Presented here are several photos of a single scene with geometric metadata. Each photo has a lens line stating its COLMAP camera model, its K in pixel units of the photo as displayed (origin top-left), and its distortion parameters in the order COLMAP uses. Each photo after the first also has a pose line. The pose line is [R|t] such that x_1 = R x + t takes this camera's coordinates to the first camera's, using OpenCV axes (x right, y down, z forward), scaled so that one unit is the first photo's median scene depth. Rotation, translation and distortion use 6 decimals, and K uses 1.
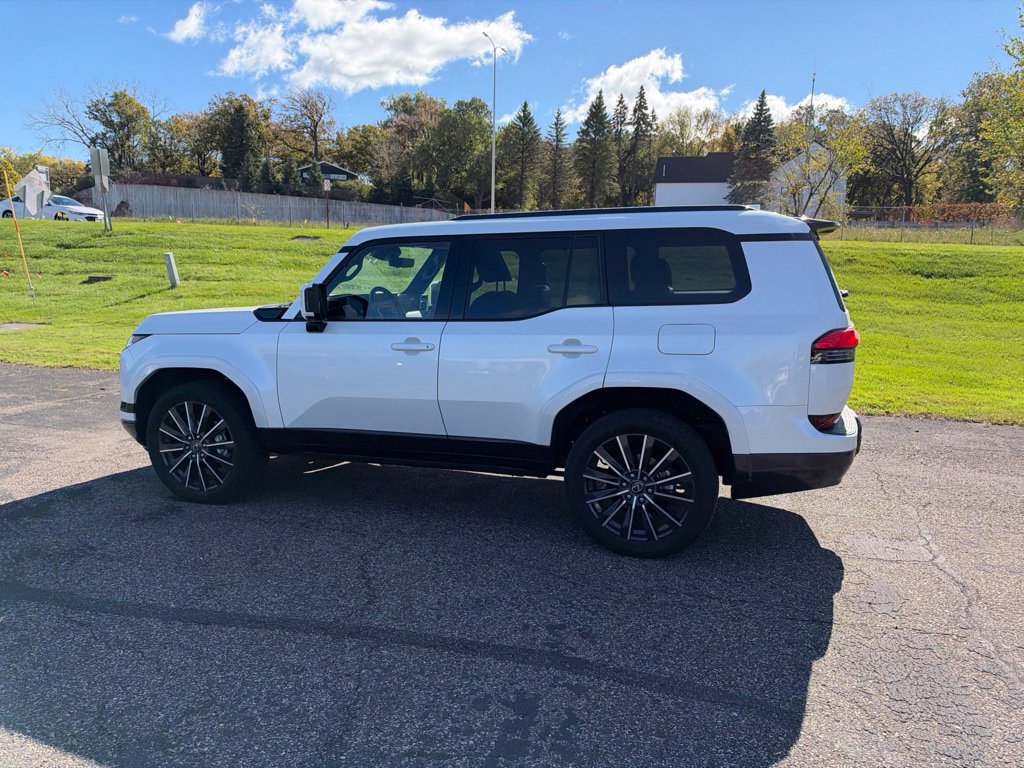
lens RADIAL K [[741.7, 0, 519.6], [0, 741.7, 383.0], [0, 0, 1]] dist [0.006364, -0.022732]
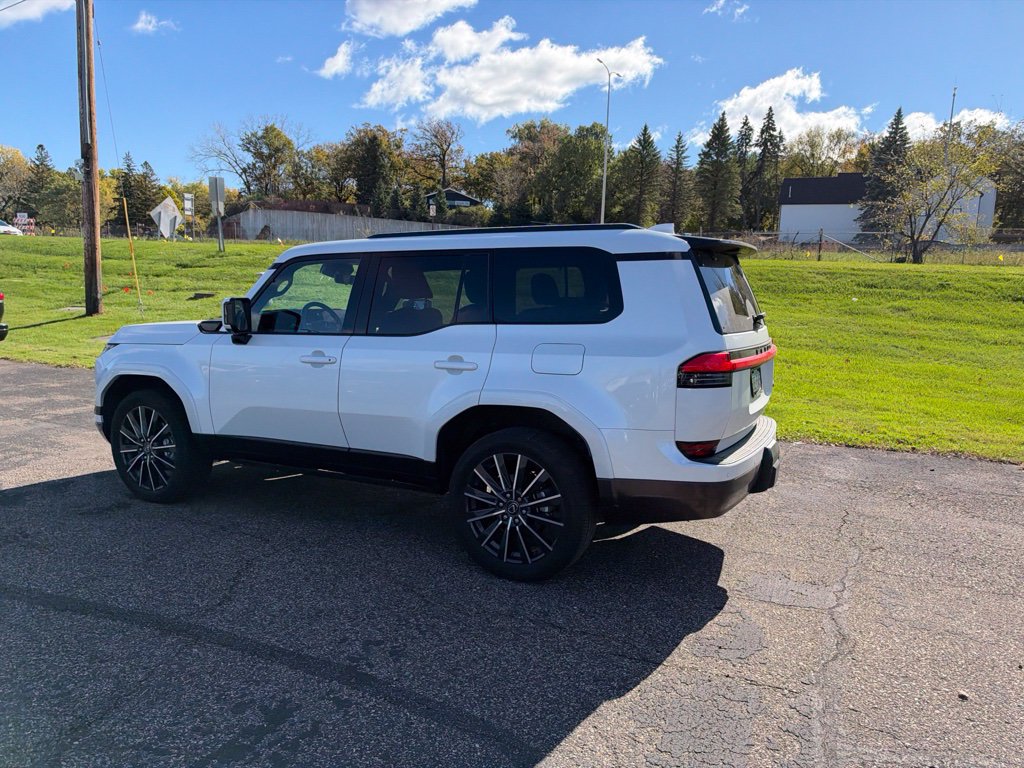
lens RADIAL K [[741.7, 0, 519.9], [0, 741.7, 383.0], [0, 0, 1]] dist [0.006364, -0.022732]
pose [[0.986406, 0.030571, -0.161458, 0.269712], [-0.035479, 0.998989, -0.027606, 0.001625], [0.160451, 0.032960, 0.986493, 0.026287]]
